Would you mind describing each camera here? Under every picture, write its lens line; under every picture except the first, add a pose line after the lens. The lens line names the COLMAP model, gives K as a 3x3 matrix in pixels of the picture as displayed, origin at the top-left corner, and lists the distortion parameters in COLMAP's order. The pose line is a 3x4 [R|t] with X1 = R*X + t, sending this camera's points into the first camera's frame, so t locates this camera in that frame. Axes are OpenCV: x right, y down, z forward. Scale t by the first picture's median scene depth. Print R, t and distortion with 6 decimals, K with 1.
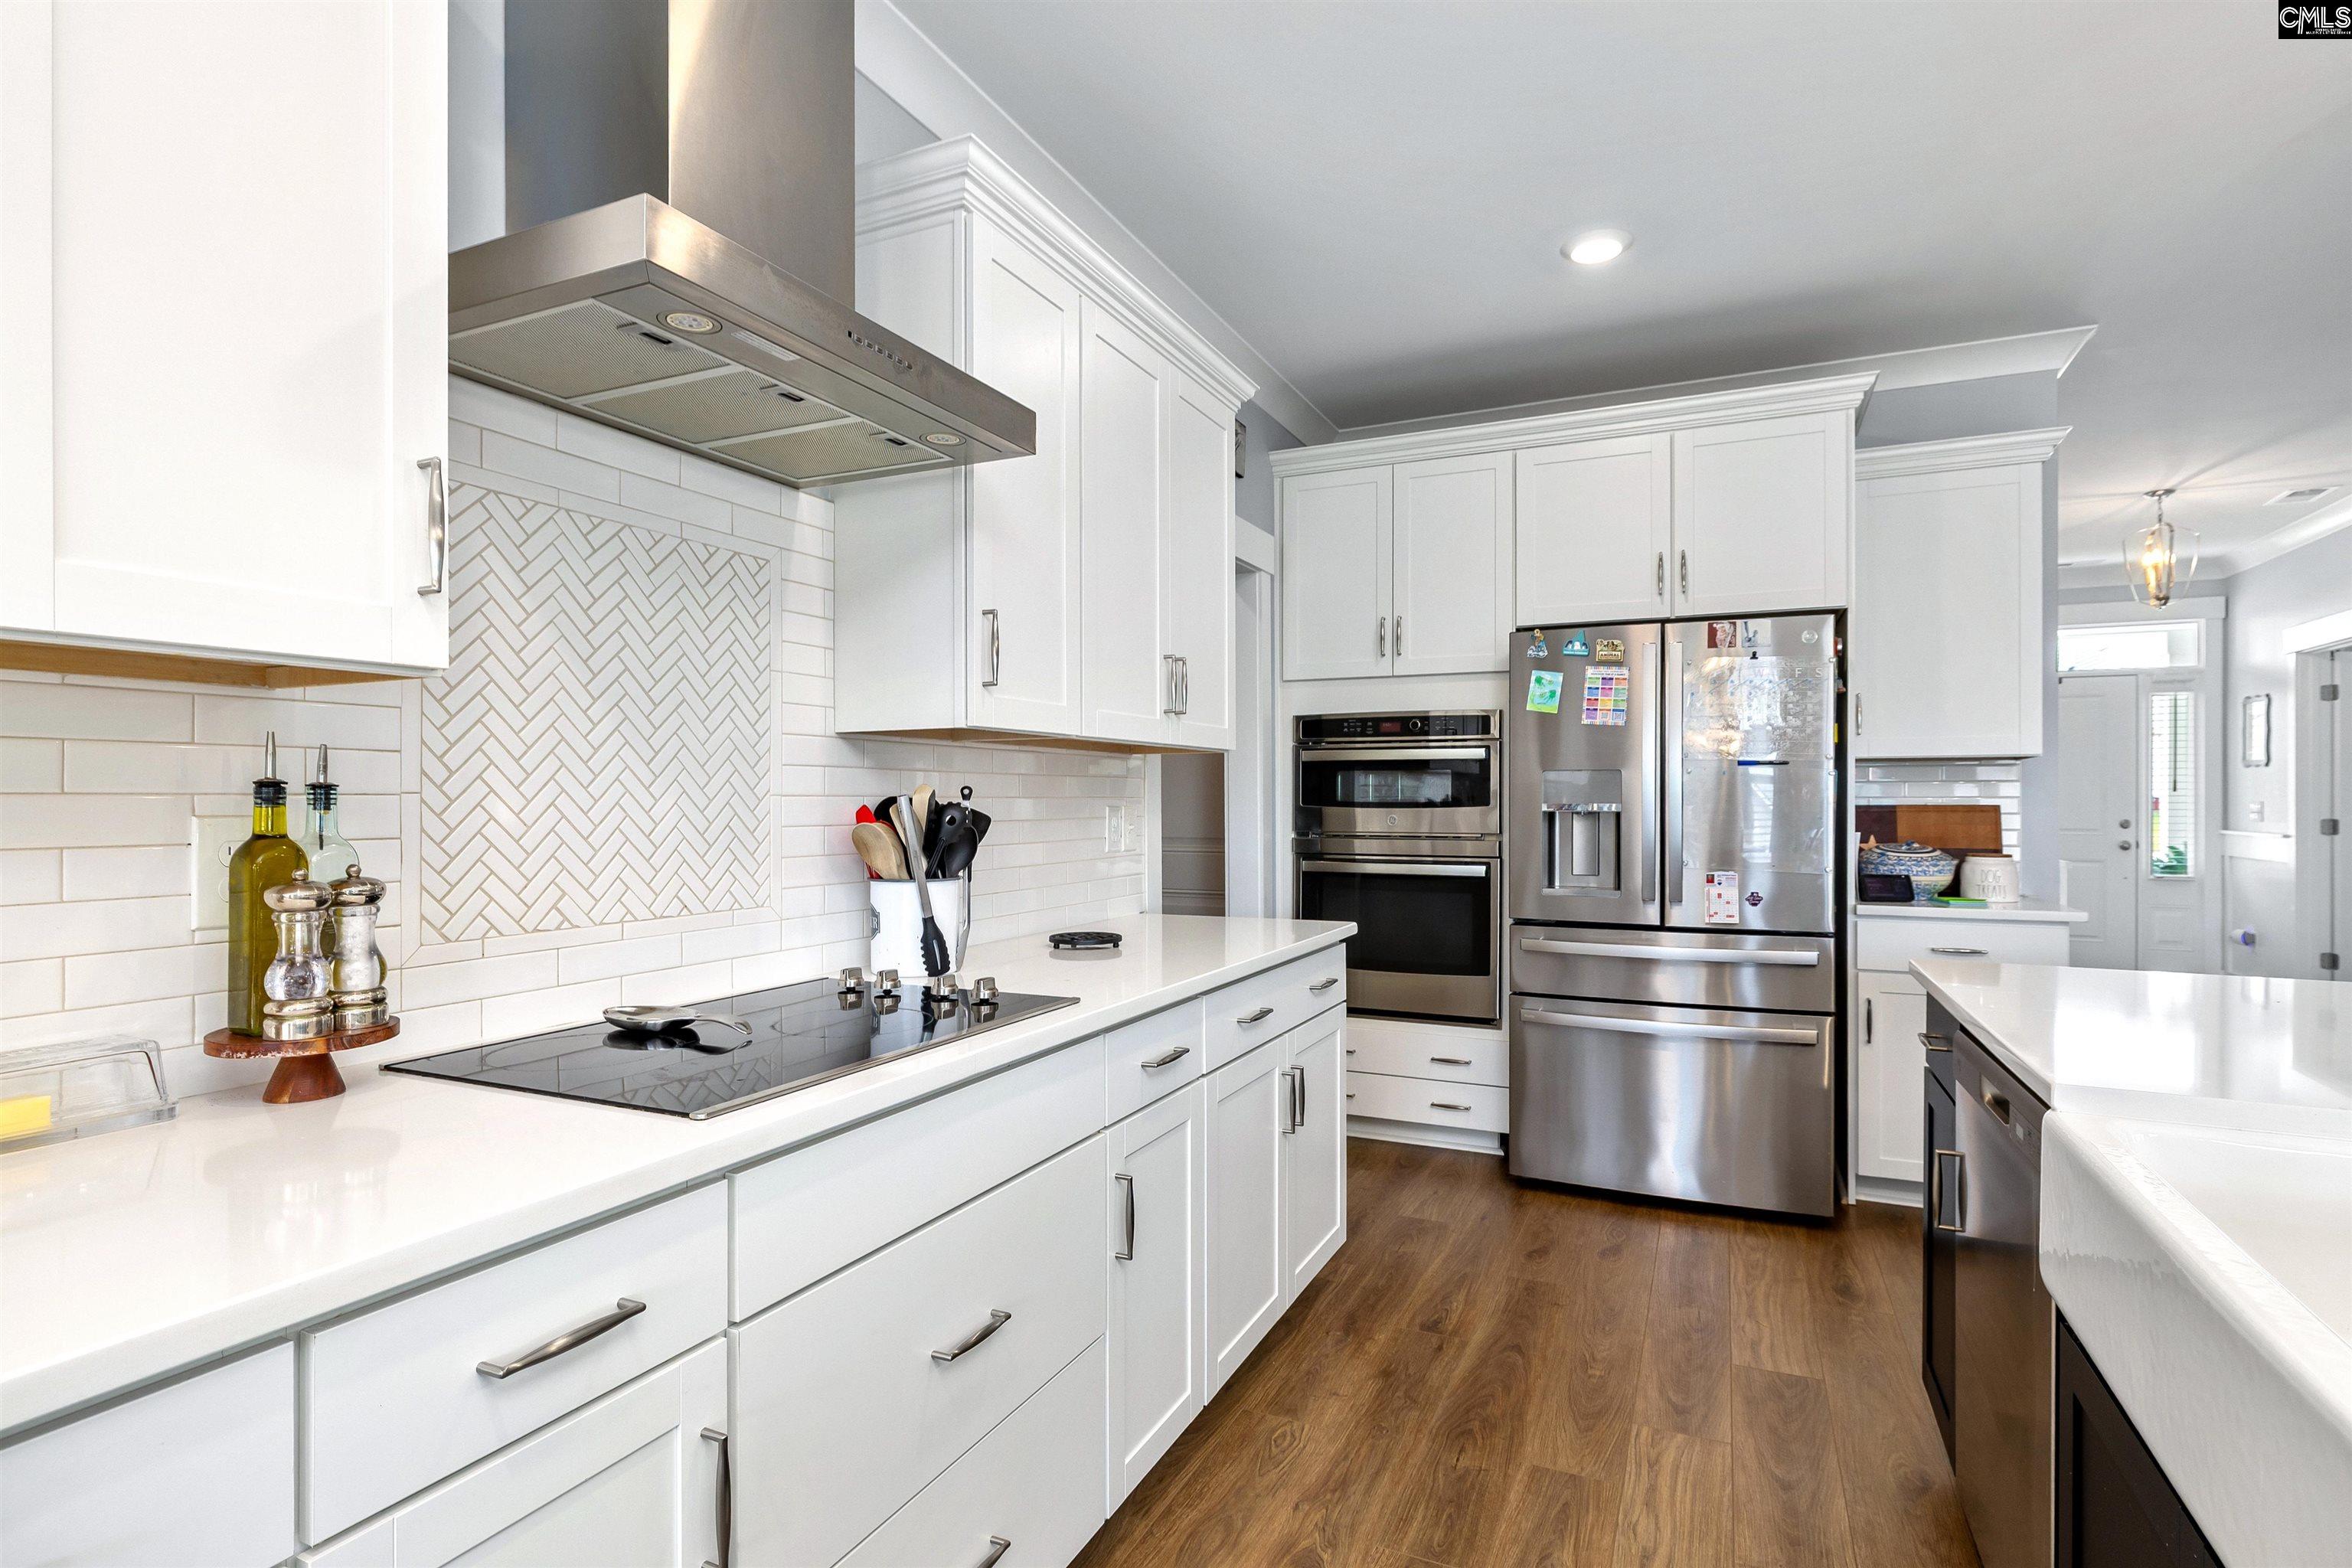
lens RADIAL K [[1199.9, 0, 1175.3], [0, 1199.9, 796.2], [0, 0, 1]] dist [-0.002275, 0.000137]
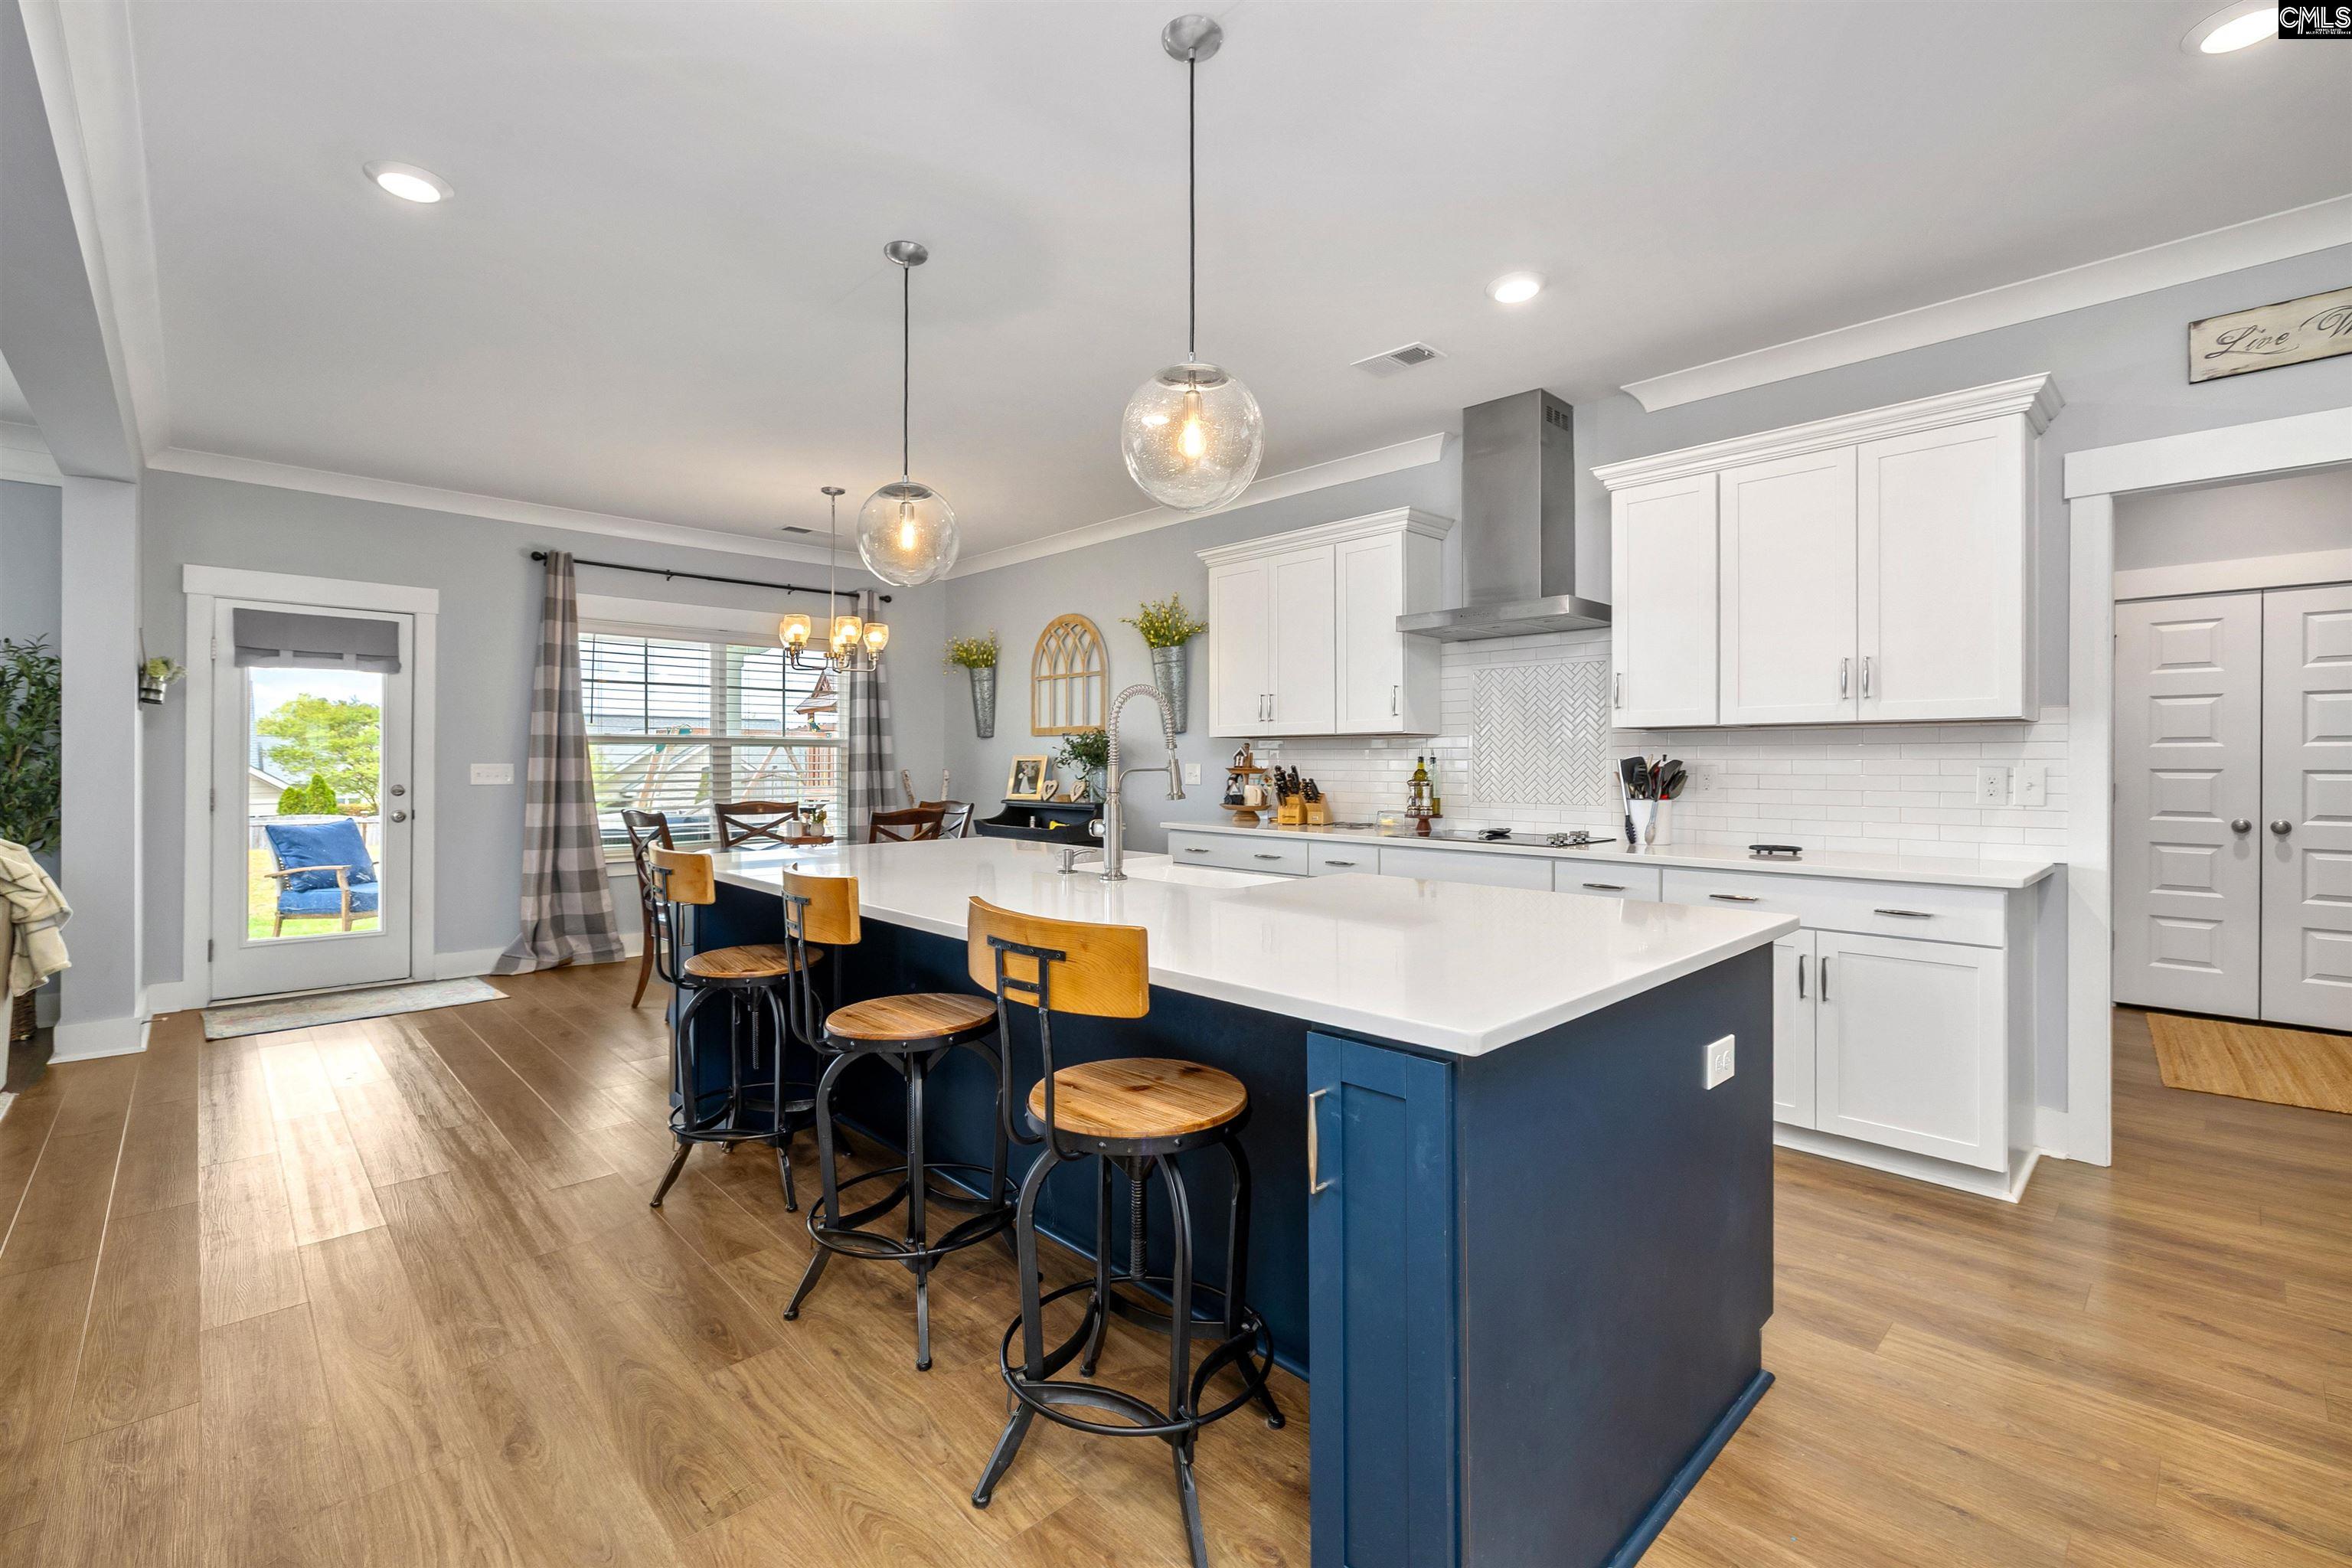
lens RADIAL K [[1023.3, 0, 1197.0], [0, 1023.3, 766.6], [0, 0, 1]] dist [0.000844, -0.000862]
pose [[-0.361249, 0.003621, -0.932462, 1.104288], [0.003437, 0.999991, 0.002551, 0.003633], [0.932463, -0.002284, -0.361258, 0.575224]]
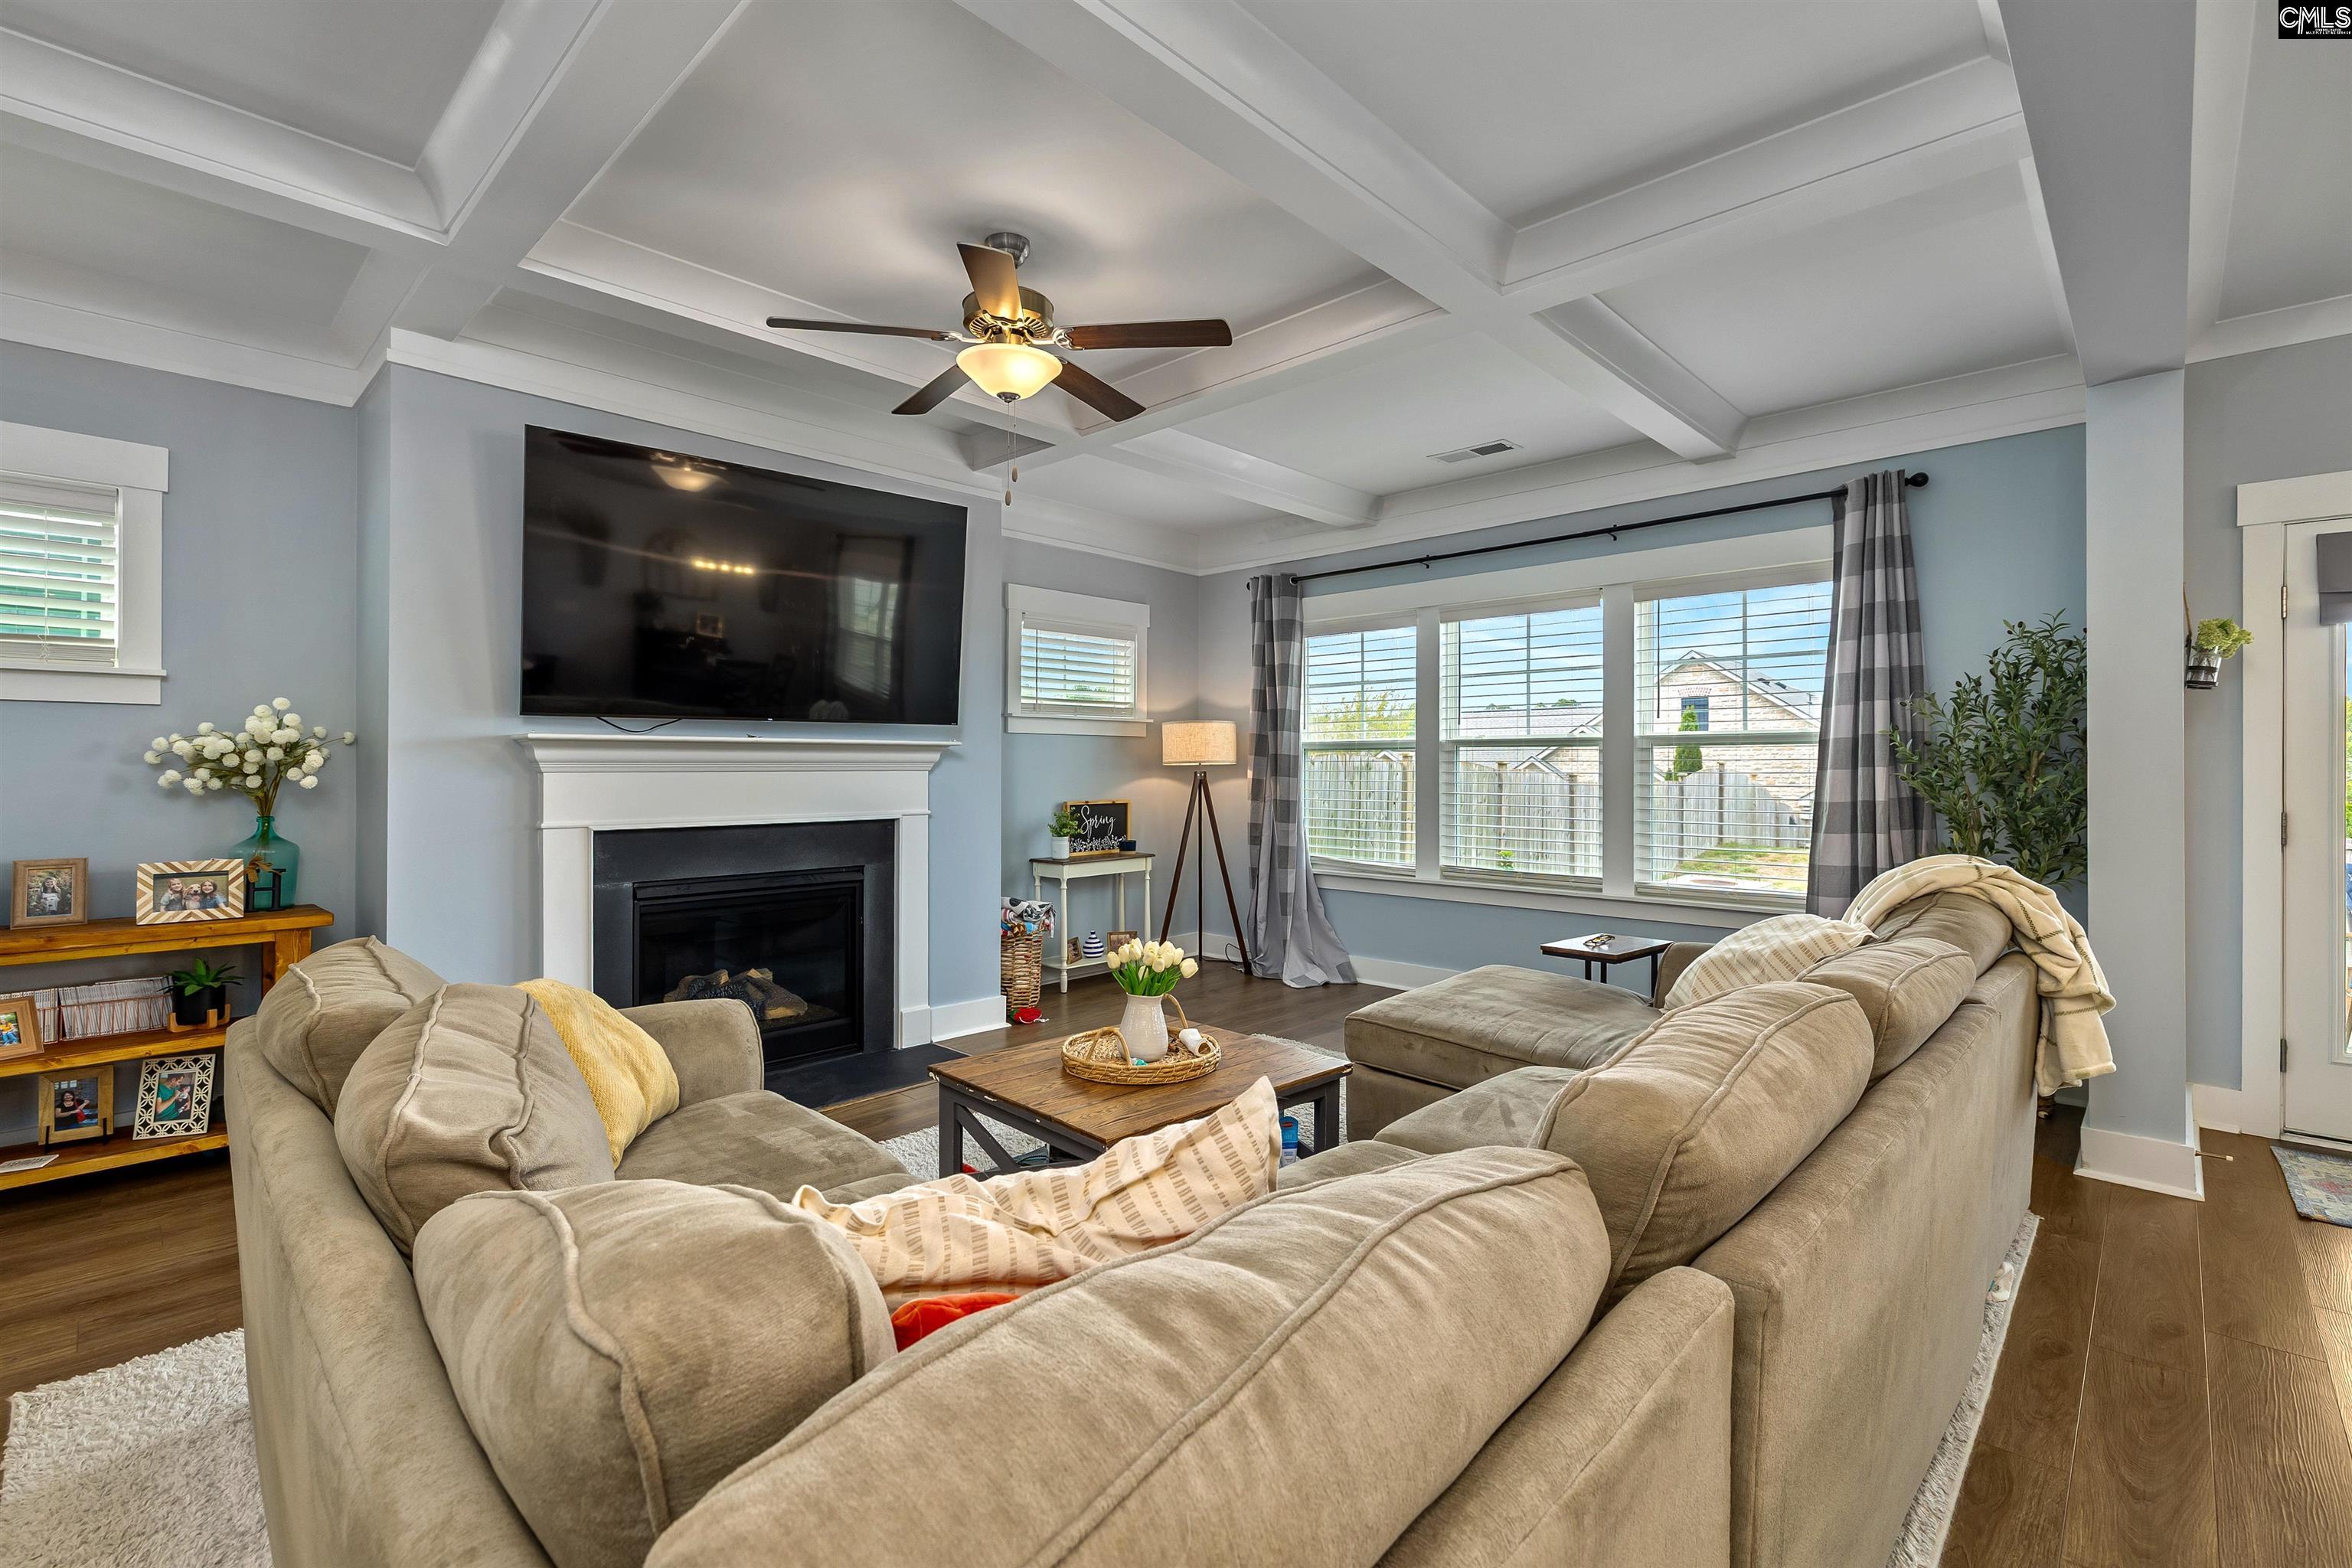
lens RADIAL K [[1023.3, 0, 1164.9], [0, 1023.3, 754.3], [0, 0, 1]] dist [0.000844, -0.000862]
pose [[-0.943317, 0.003507, 0.331875, 0.928970], [-0.002312, 0.999850, -0.017138, -0.002080], [-0.331885, -0.016934, -0.943168, 0.004708]]
